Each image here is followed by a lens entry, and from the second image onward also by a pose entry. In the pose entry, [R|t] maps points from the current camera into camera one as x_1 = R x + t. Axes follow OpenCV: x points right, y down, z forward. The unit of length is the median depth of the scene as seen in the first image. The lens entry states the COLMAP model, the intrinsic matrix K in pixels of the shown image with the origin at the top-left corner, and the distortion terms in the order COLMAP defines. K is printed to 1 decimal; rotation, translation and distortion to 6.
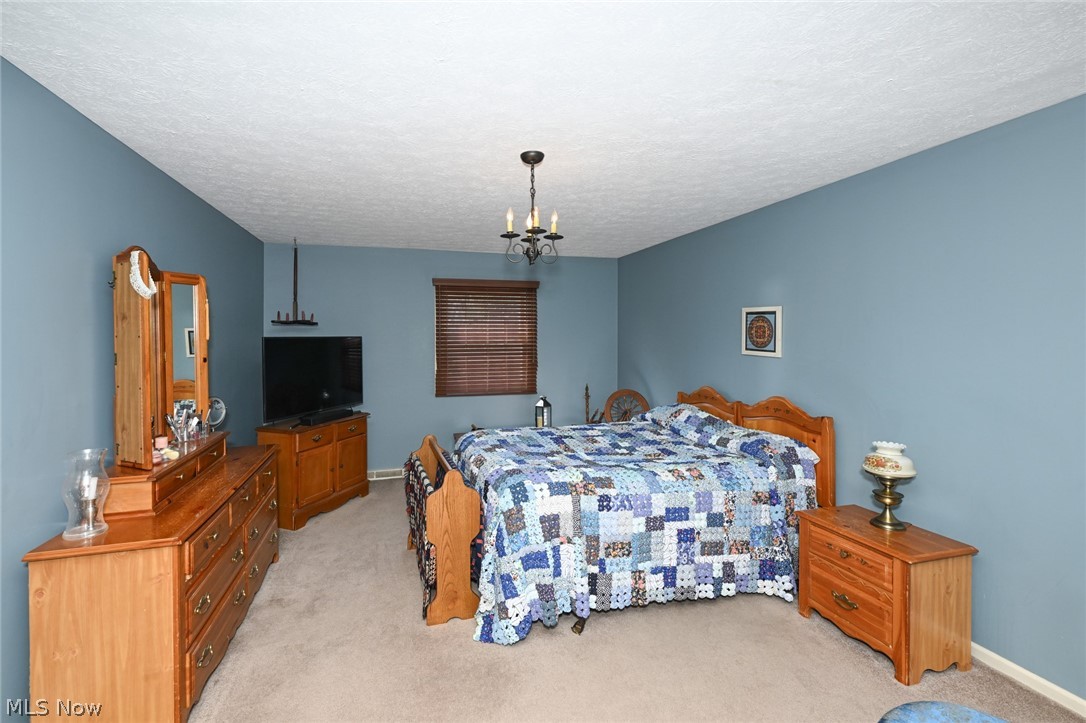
lens RADIAL K [[449.4, 0, 506.8], [0, 449.4, 339.6], [0, 0, 1]] dist [-0.002492, -0.000446]
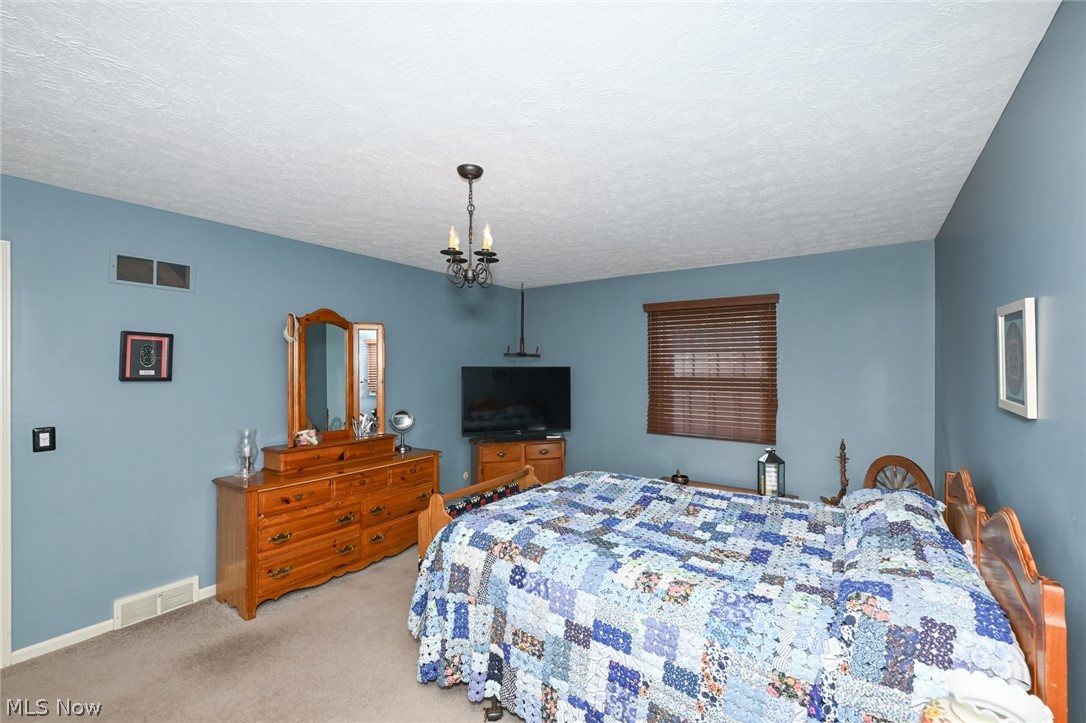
lens RADIAL K [[449.4, 0, 547.1], [0, 449.4, 365.6], [0, 0, 1]] dist [-0.002492, -0.000446]
pose [[0.660629, 0.001501, -0.750711, 0.814778], [-0.010332, 0.999921, -0.007093, -0.003341], [0.750641, 0.012442, 0.660593, 0.491133]]
